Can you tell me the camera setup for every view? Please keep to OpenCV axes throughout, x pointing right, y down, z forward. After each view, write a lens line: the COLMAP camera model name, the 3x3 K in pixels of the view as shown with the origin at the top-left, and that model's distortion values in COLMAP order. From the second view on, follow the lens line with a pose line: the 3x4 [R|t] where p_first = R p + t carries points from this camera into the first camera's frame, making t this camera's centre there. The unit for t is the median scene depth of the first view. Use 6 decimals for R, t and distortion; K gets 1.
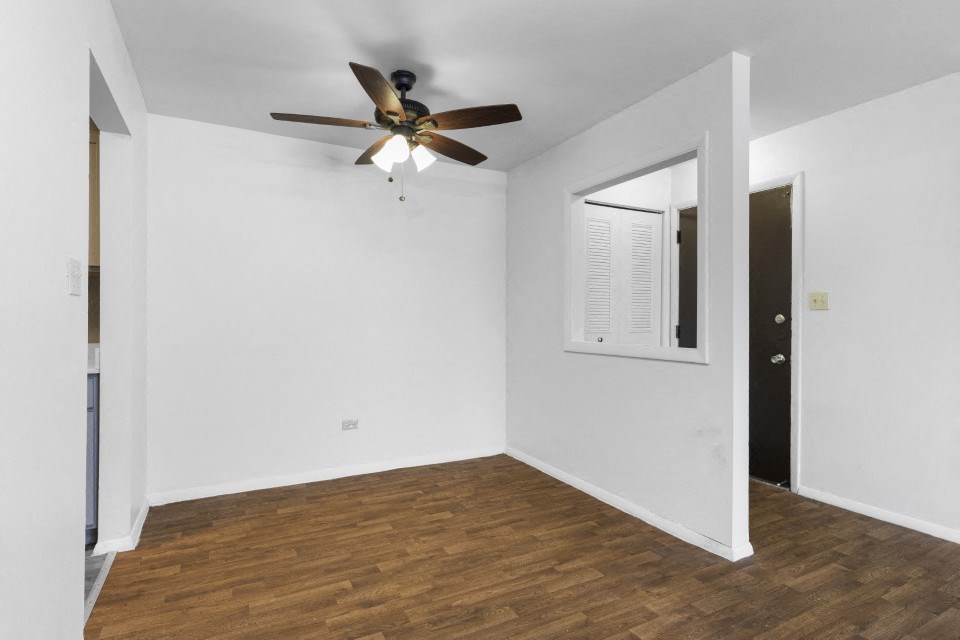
lens RADIAL K [[485.8, 0, 479.7], [0, 485.8, 328.8], [0, 0, 1]] dist [-0.000306, -0.000271]
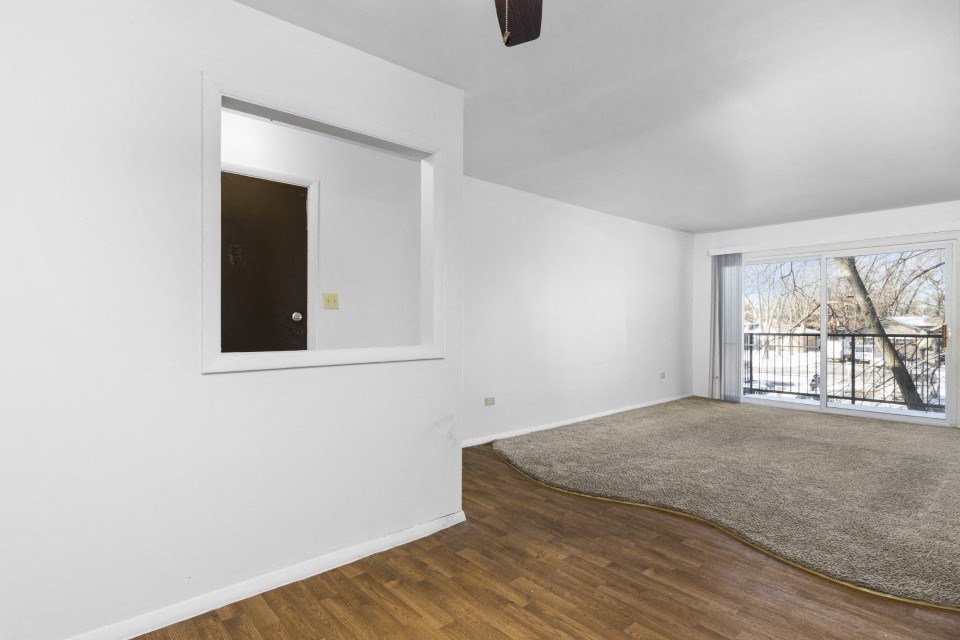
lens RADIAL K [[485.8, 0, 481.7], [0, 485.8, 312.2], [0, 0, 1]] dist [-0.000306, -0.000271]
pose [[-0.244267, 0.014852, 0.969594, -0.602111], [0.008110, 0.999879, -0.013273, -0.015387], [-0.969674, 0.004621, -0.244357, 1.150628]]
